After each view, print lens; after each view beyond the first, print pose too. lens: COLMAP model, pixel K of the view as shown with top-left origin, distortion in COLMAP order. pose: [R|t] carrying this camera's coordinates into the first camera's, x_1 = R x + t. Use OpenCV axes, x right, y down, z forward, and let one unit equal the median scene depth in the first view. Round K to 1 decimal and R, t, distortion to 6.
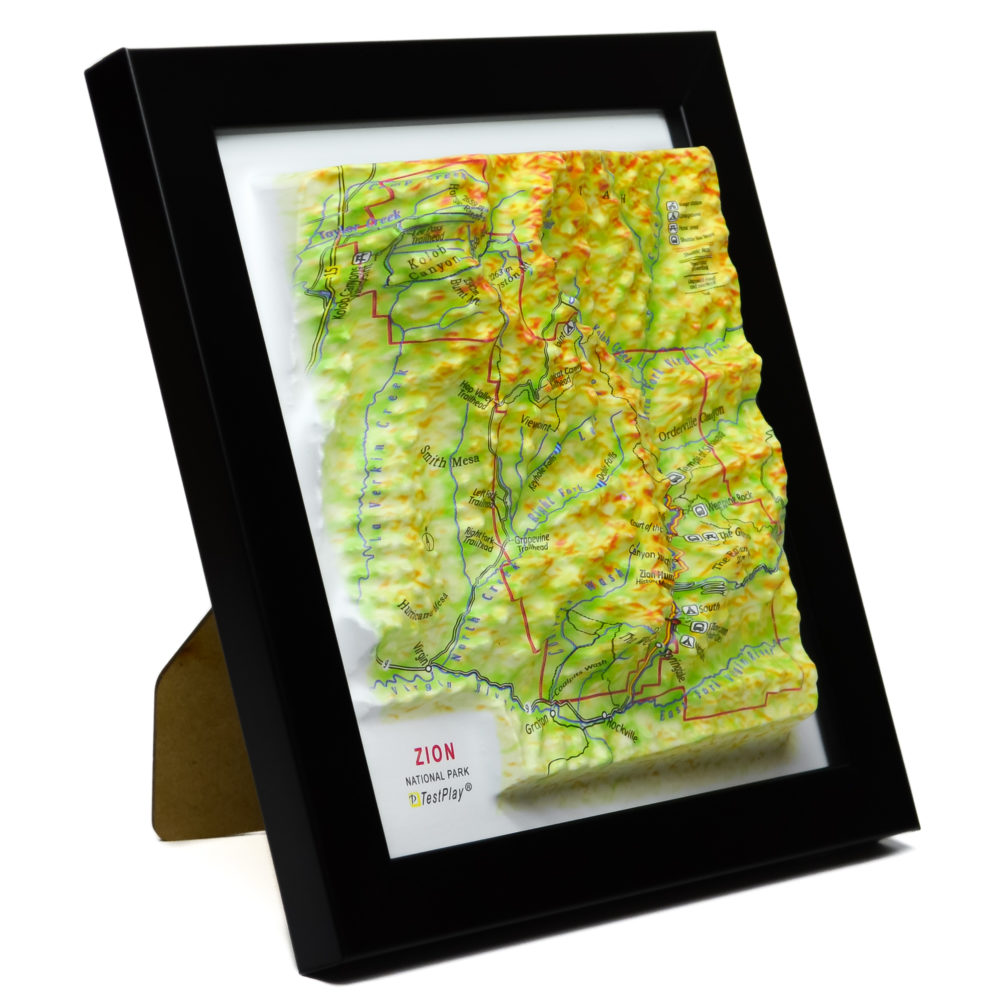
lens RADIAL K [[3992.8, 0, 500.0], [0, 3992.8, 500.0], [0, 0, 1]] dist [-0.112473, -2.115598]
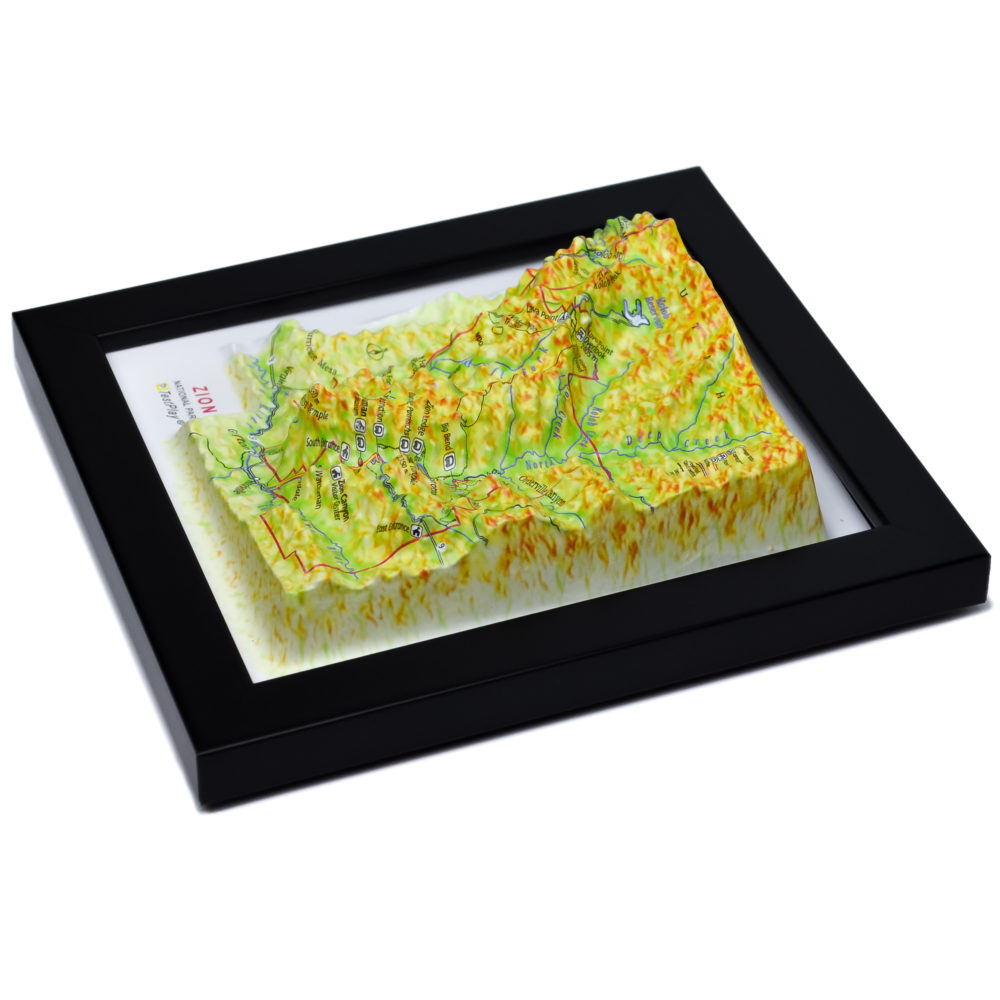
lens RADIAL K [[3130.9, 0, 500.0], [0, 3130.9, 500.0], [0, 0, 1]] dist [-0.090283, -0.501108]
pose [[0.067906, 0.028746, -0.997277, 0.909137], [-0.951755, 0.301686, -0.056111, 0.040377], [0.299251, 0.952974, 0.047846, 0.992988]]
